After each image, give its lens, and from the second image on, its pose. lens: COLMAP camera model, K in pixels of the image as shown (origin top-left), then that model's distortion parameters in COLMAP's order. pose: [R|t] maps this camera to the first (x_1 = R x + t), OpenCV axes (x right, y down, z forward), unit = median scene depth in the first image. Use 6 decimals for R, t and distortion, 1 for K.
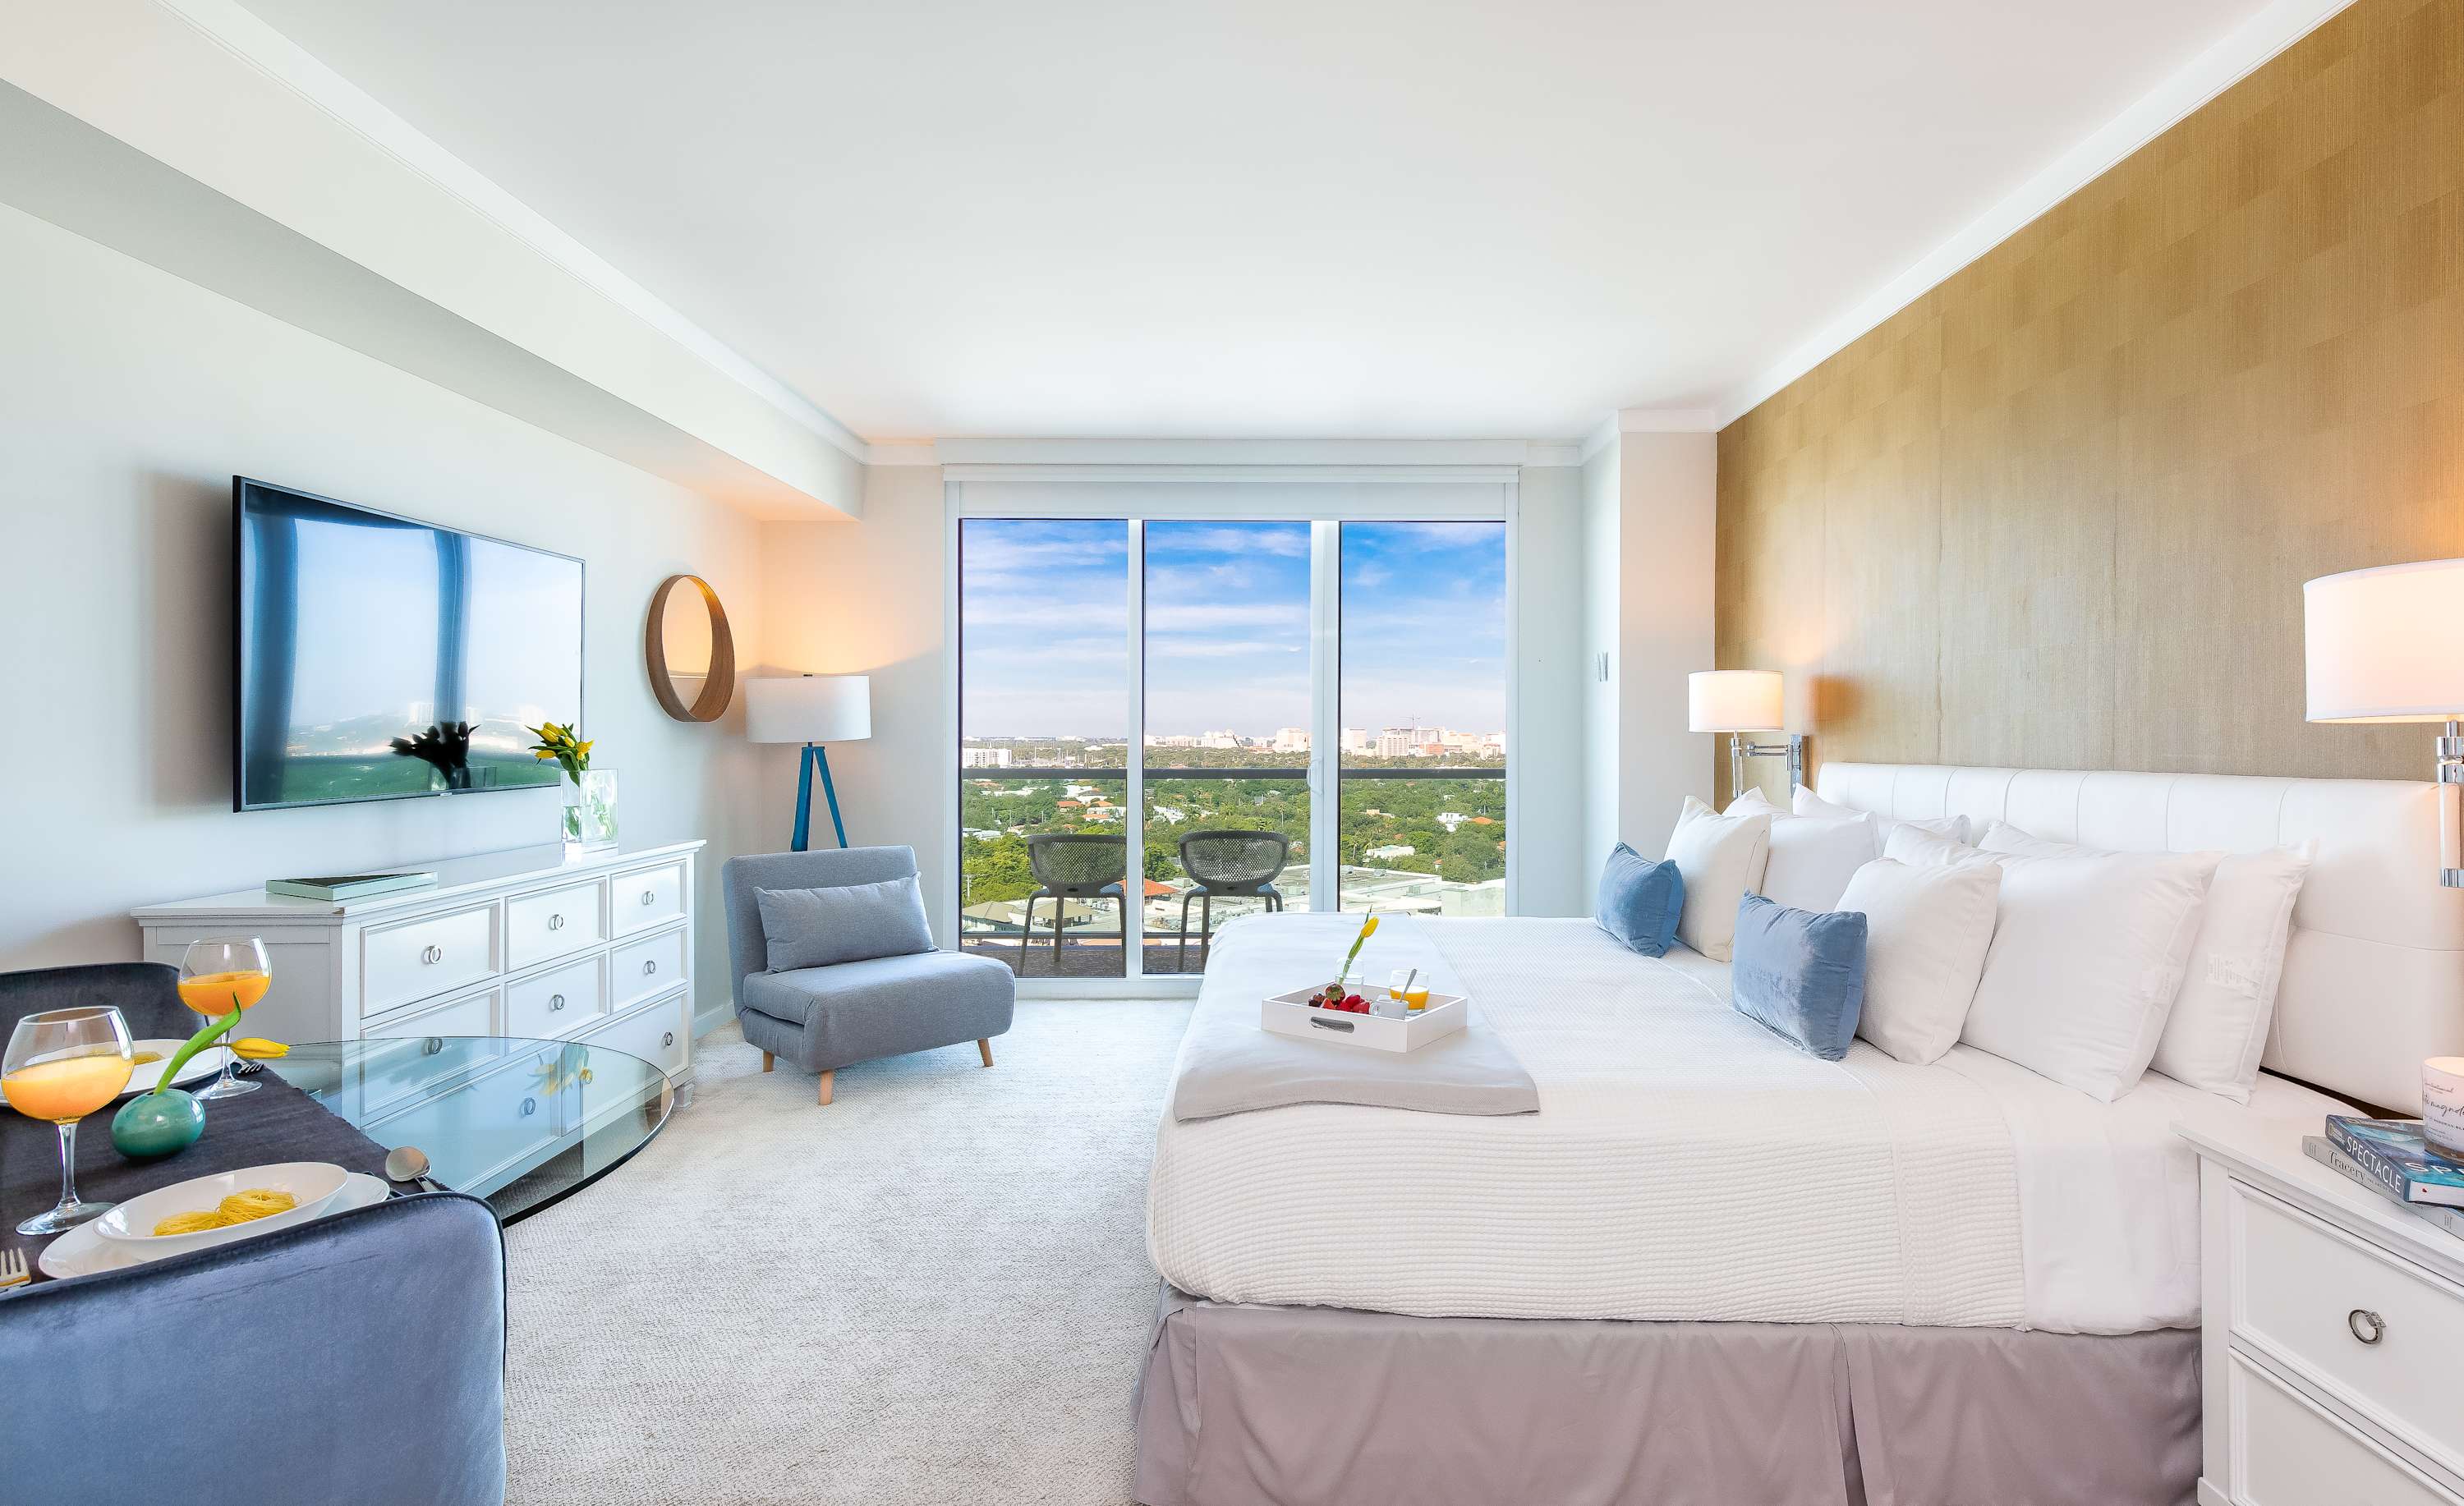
lens RADIAL K [[1178.0, 0, 1283.7], [0, 1178.0, 744.9], [0, 0, 1]] dist [0.014531, -0.000036]
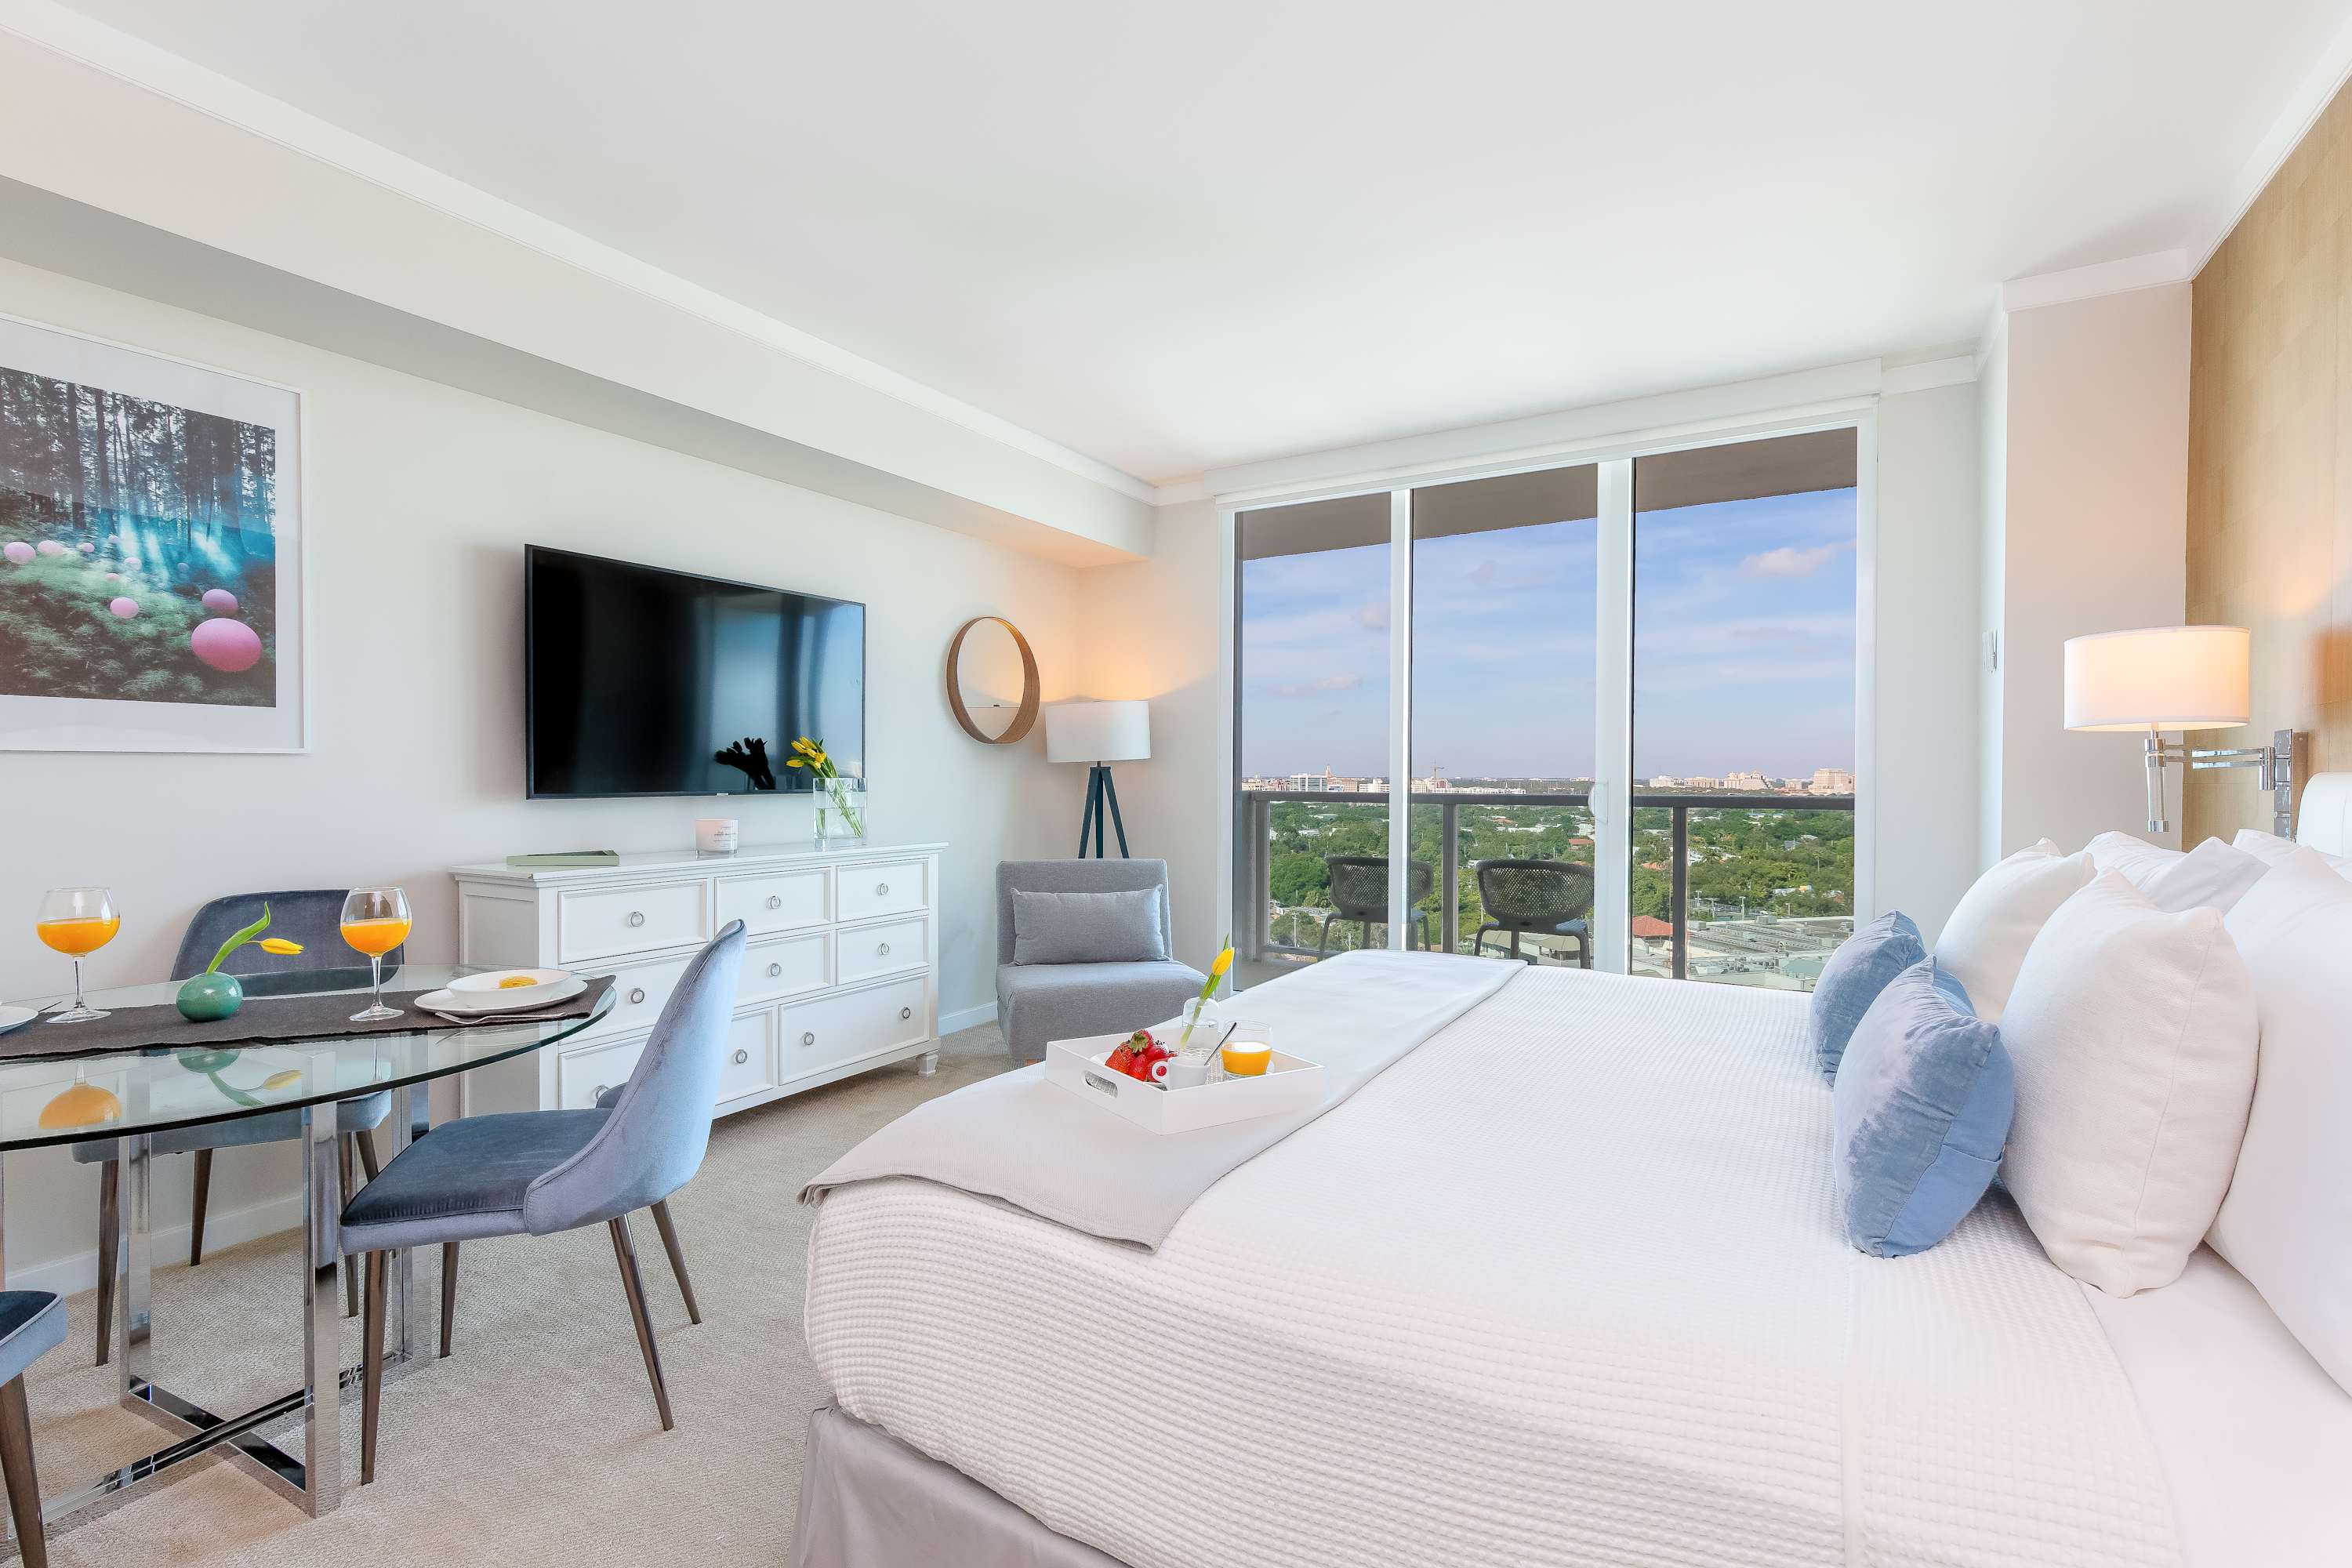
lens RADIAL K [[1064.7, 0, 1176.0], [0, 1064.7, 784.0], [0, 0, 1]] dist [0.003847, 0.000489]
pose [[0.852280, 0.005464, -0.523057, 0.176041], [-0.006133, 0.999981, 0.000454, 0.016620], [0.523050, 0.002821, 0.852297, 0.177703]]
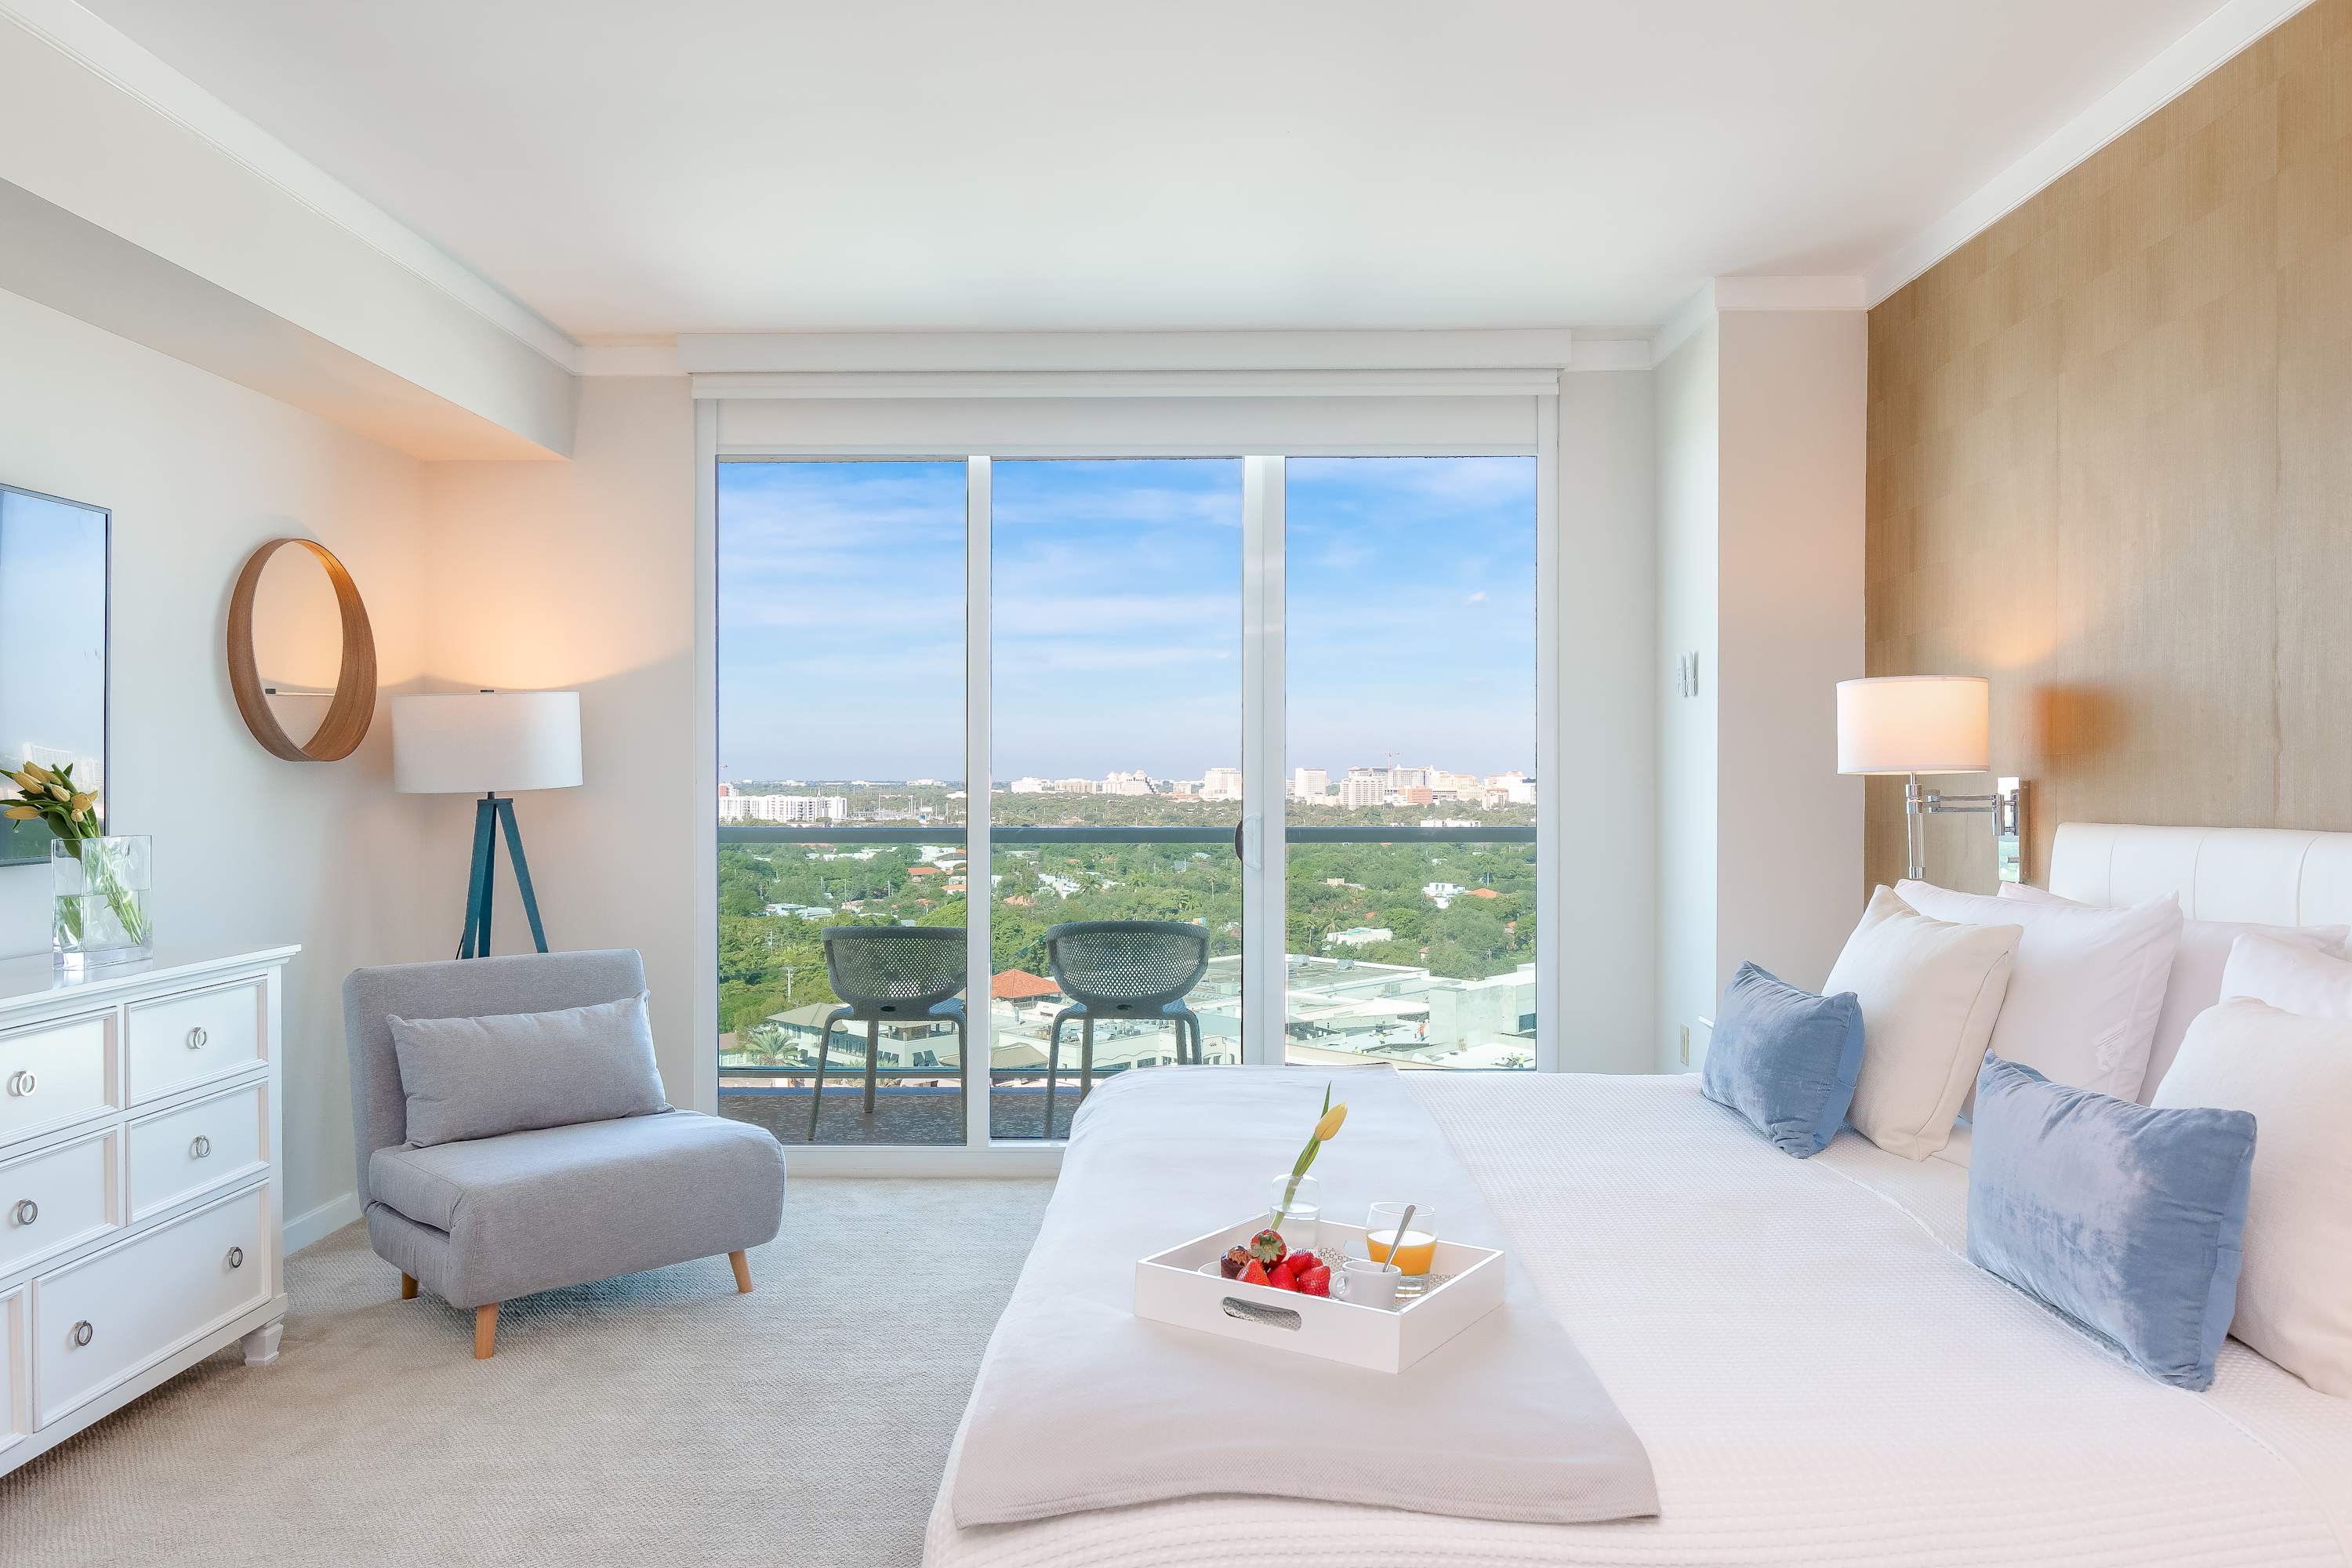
lens RADIAL K [[1592.8, 0, 1184.1], [0, 1592.8, 785.9], [0, 0, 1]] dist [-0.001797, -0.000306]
pose [[0.999816, -0.001834, -0.019106, 0.006582], [0.001776, 0.999994, -0.003072, -0.001756], [0.019112, 0.003037, 0.999813, 0.106421]]
